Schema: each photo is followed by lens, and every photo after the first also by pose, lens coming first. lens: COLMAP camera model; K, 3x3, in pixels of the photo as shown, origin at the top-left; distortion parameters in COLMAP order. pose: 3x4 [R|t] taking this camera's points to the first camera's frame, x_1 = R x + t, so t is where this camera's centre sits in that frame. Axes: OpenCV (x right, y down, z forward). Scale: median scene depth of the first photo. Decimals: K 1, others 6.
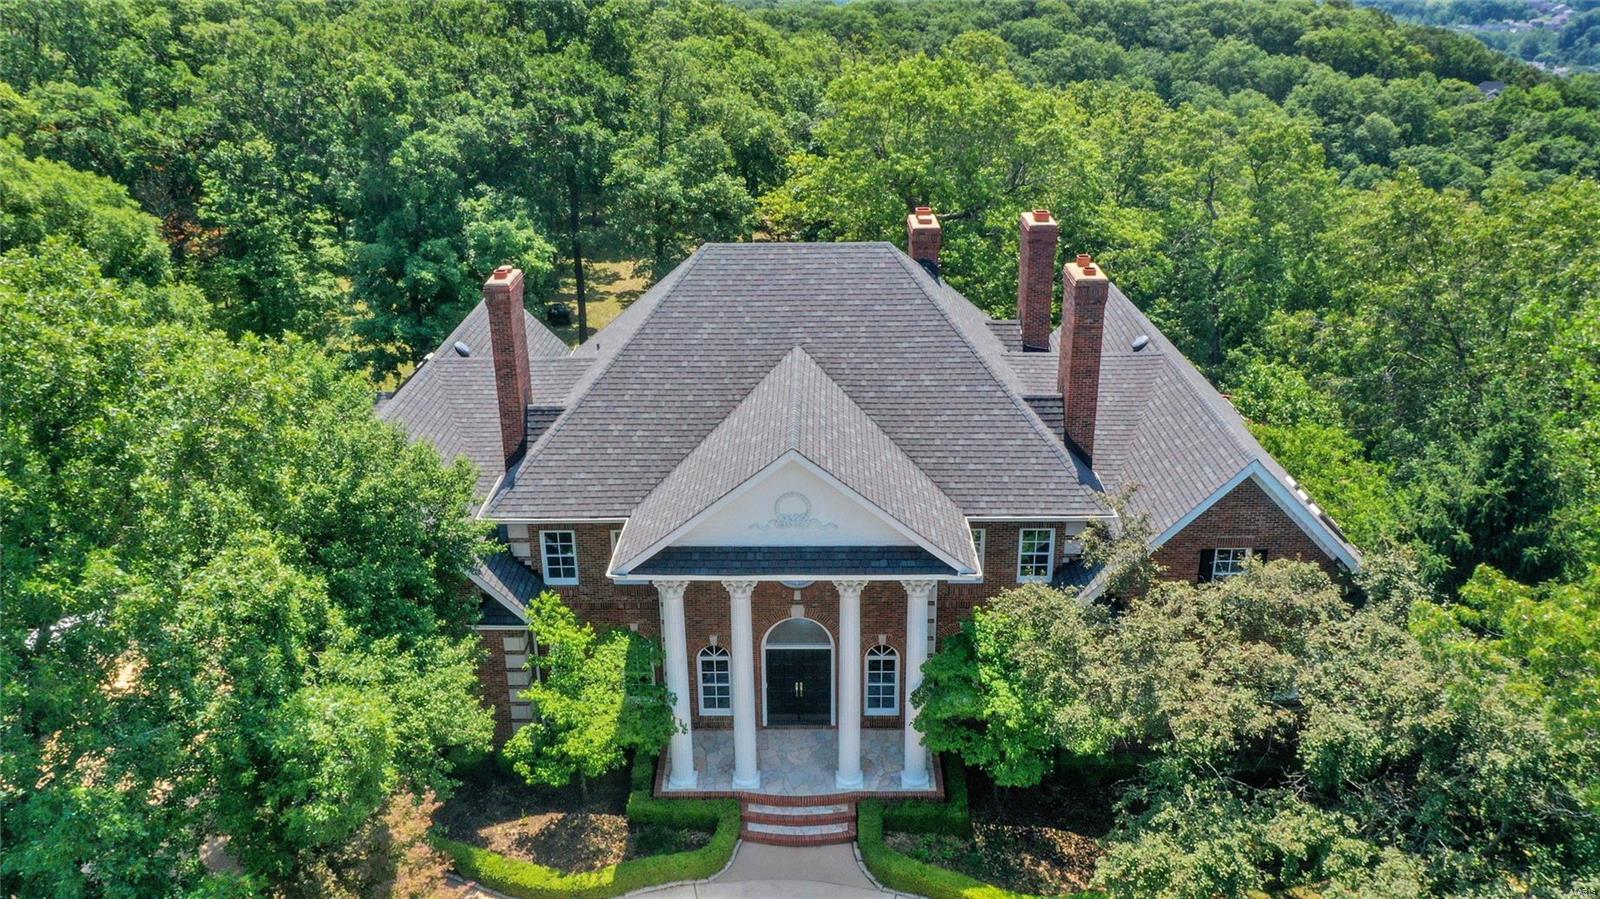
lens RADIAL K [[1299.3, 0, 800.0], [0, 1299.3, 449.5], [0, 0, 1]] dist [-0.000994, -0.001146]
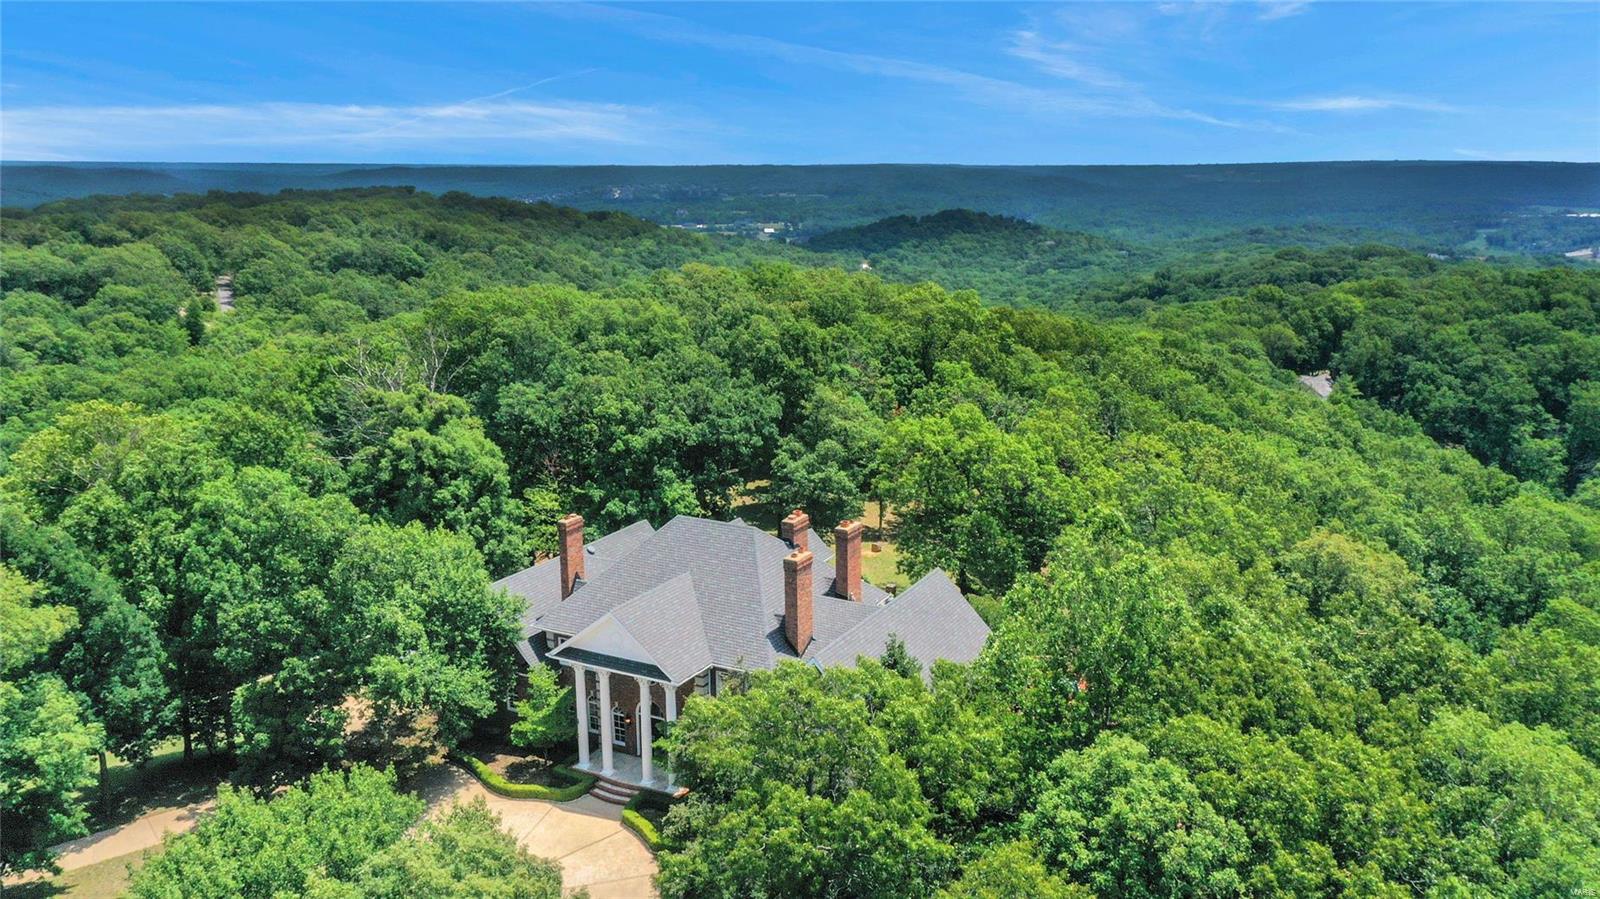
lens RADIAL K [[1299.3, 0, 800.0], [0, 1299.3, 449.5], [0, 0, 1]] dist [-0.000994, -0.001146]
pose [[0.892236, 0.108013, -0.438460, 1.096367], [-0.179416, 0.975837, -0.124707, -0.046957], [0.414396, 0.189935, 0.890057, -0.831808]]
